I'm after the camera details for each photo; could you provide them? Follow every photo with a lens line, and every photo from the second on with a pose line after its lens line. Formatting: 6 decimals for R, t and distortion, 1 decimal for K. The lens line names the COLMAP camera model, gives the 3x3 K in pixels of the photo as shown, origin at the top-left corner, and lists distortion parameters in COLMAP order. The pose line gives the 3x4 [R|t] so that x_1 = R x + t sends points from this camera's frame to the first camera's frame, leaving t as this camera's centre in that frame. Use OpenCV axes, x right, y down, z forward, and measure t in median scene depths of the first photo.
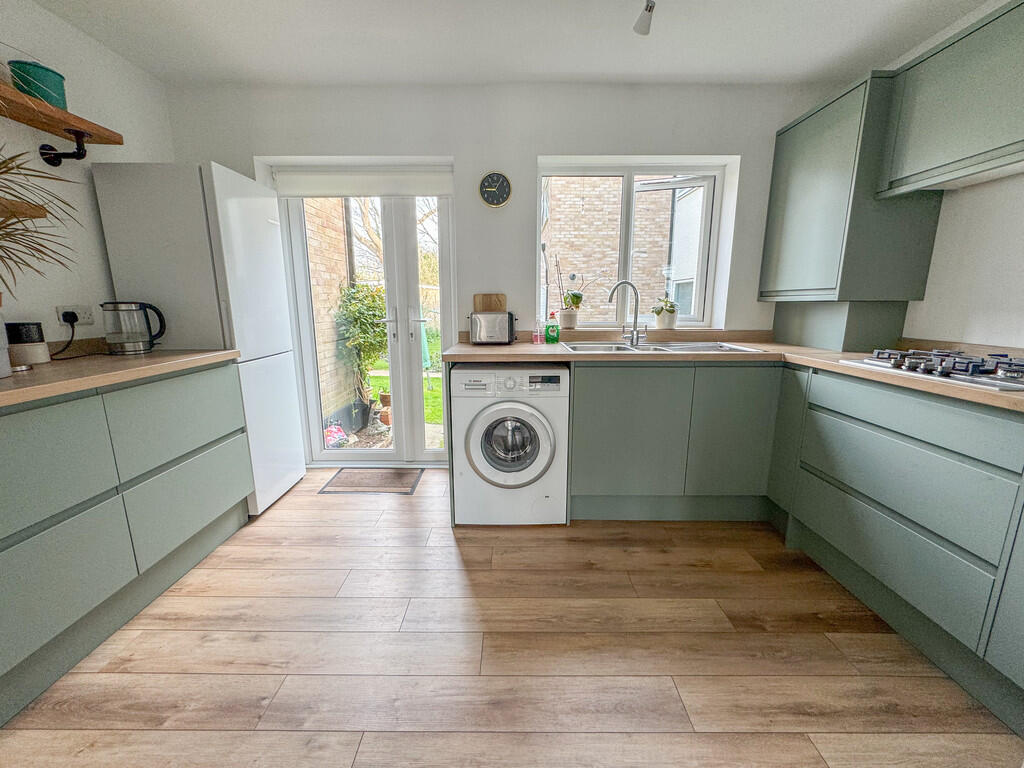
lens RADIAL K [[415.6, 0, 512.5], [0, 415.6, 383.5], [0, 0, 1]] dist [0.000639, 0.000055]
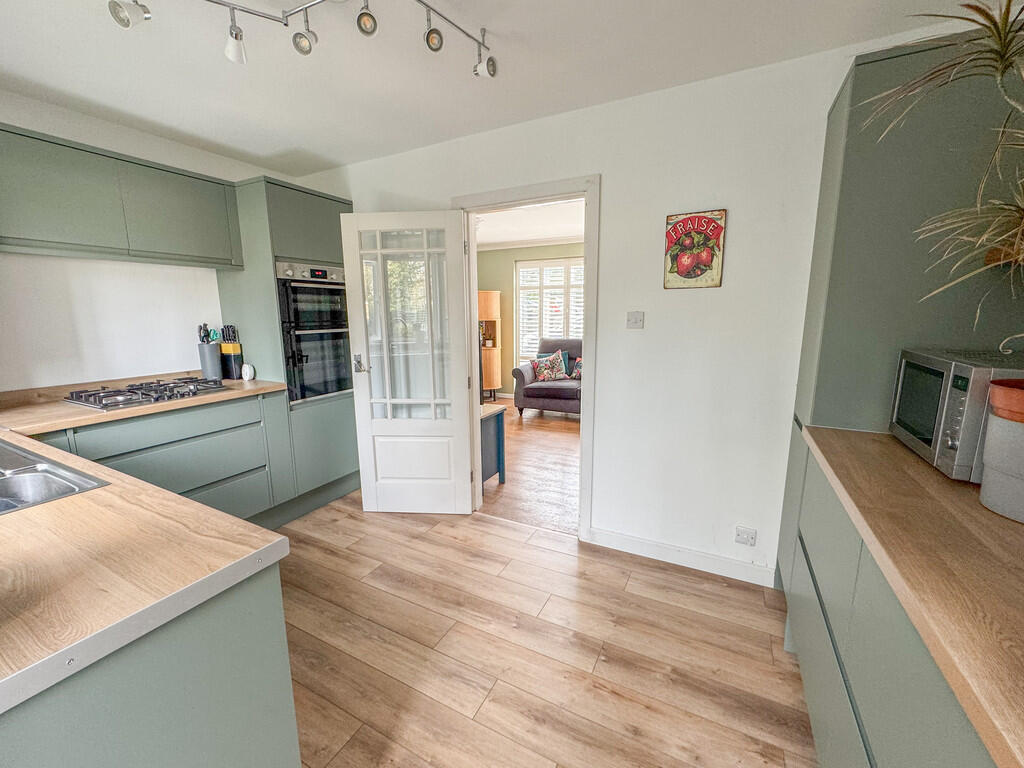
lens RADIAL K [[415.6, 0, 511.9], [0, 415.6, 385.9], [0, 0, 1]] dist [0.000639, 0.000055]
pose [[-0.888151, -0.074401, 0.453490, -0.465508], [0.095126, 0.935671, 0.339811, -0.279962], [-0.449599, 0.344942, -0.823939, 1.025850]]
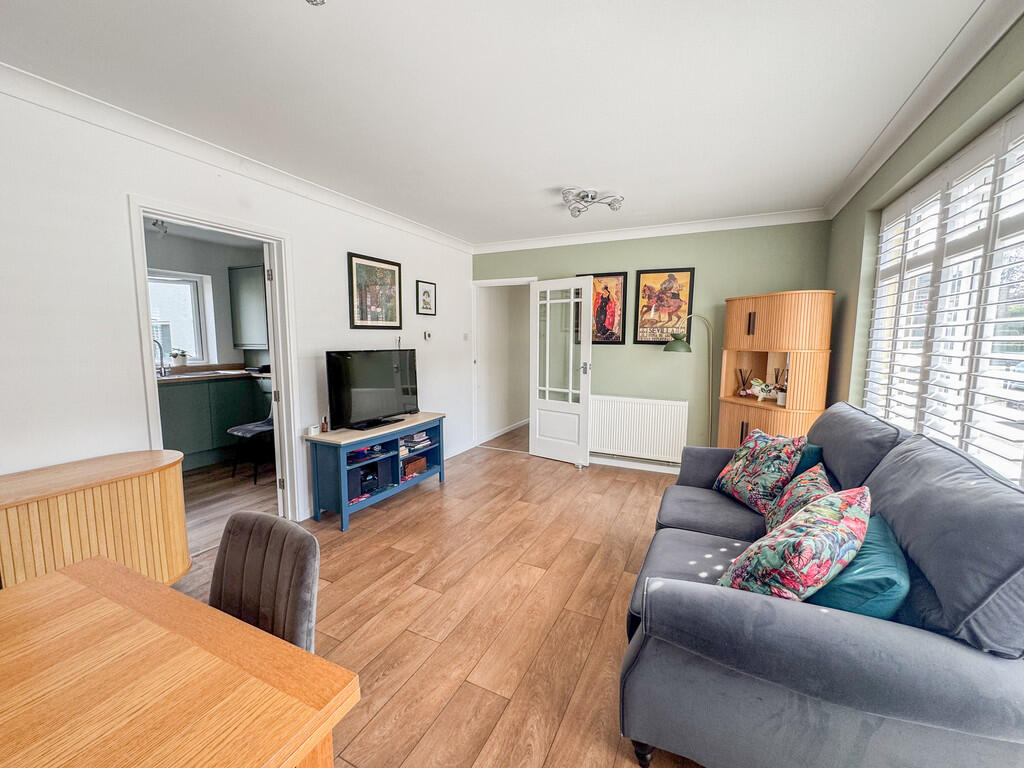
lens RADIAL K [[415.6, 0, 516.2], [0, 415.6, 382.7], [0, 0, 1]] dist [0.000639, 0.000055]
pose [[0.434358, -0.092107, 0.896019, -0.652397], [0.172325, 0.984881, 0.017704, 0.166145], [-0.884103, 0.146716, 0.443663, -1.110302]]
